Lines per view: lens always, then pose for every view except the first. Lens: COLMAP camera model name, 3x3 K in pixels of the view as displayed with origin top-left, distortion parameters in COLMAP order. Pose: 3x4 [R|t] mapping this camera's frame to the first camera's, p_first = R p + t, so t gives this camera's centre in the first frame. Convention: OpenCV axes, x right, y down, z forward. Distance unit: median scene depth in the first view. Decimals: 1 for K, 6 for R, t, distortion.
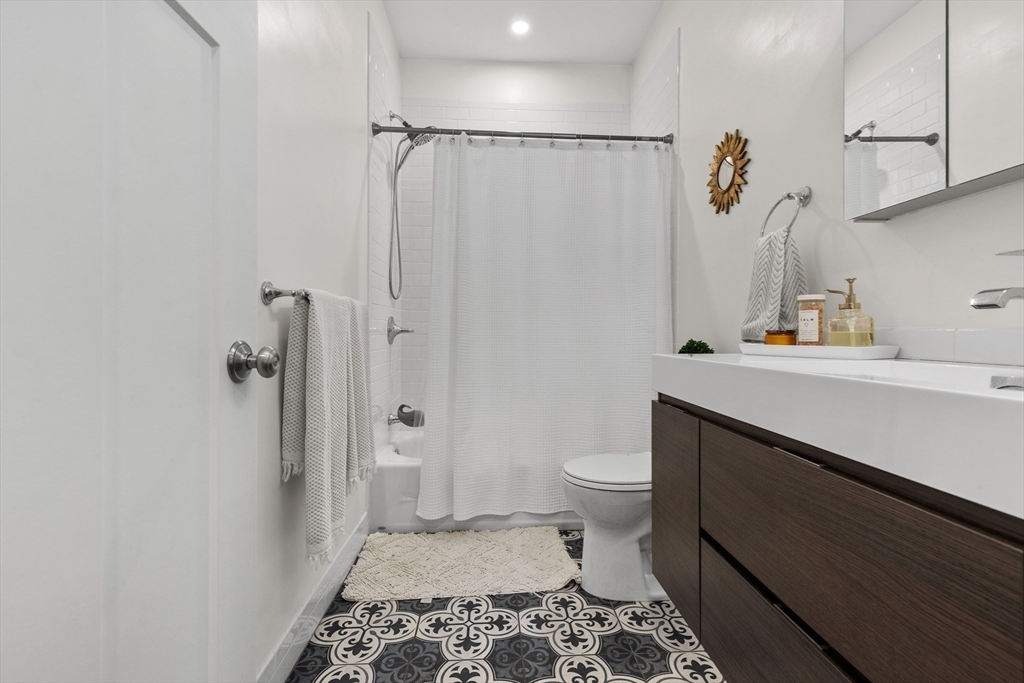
lens RADIAL K [[463.4, 0, 511.1], [0, 463.4, 335.5], [0, 0, 1]] dist [0.013761, -0.002930]
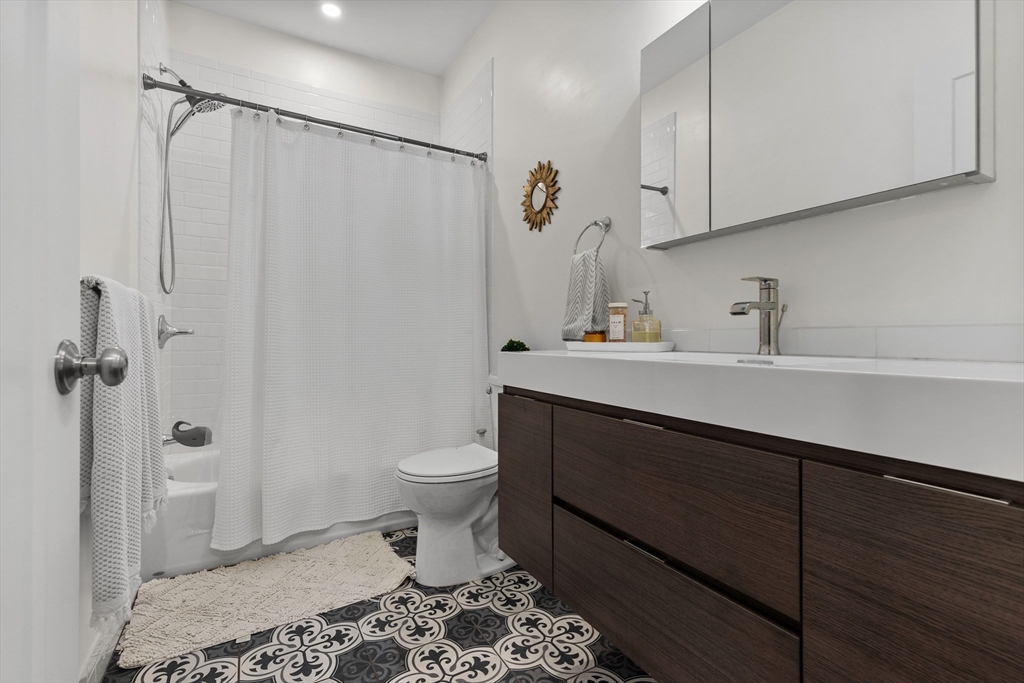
lens RADIAL K [[463.4, 0, 505.6], [0, 463.4, 339.3], [0, 0, 1]] dist [0.013761, -0.002930]
pose [[0.898725, -0.005396, 0.438479, -0.126076], [0.004687, 0.999985, 0.002701, 0.005102], [-0.438488, -0.000372, 0.898737, -0.007007]]
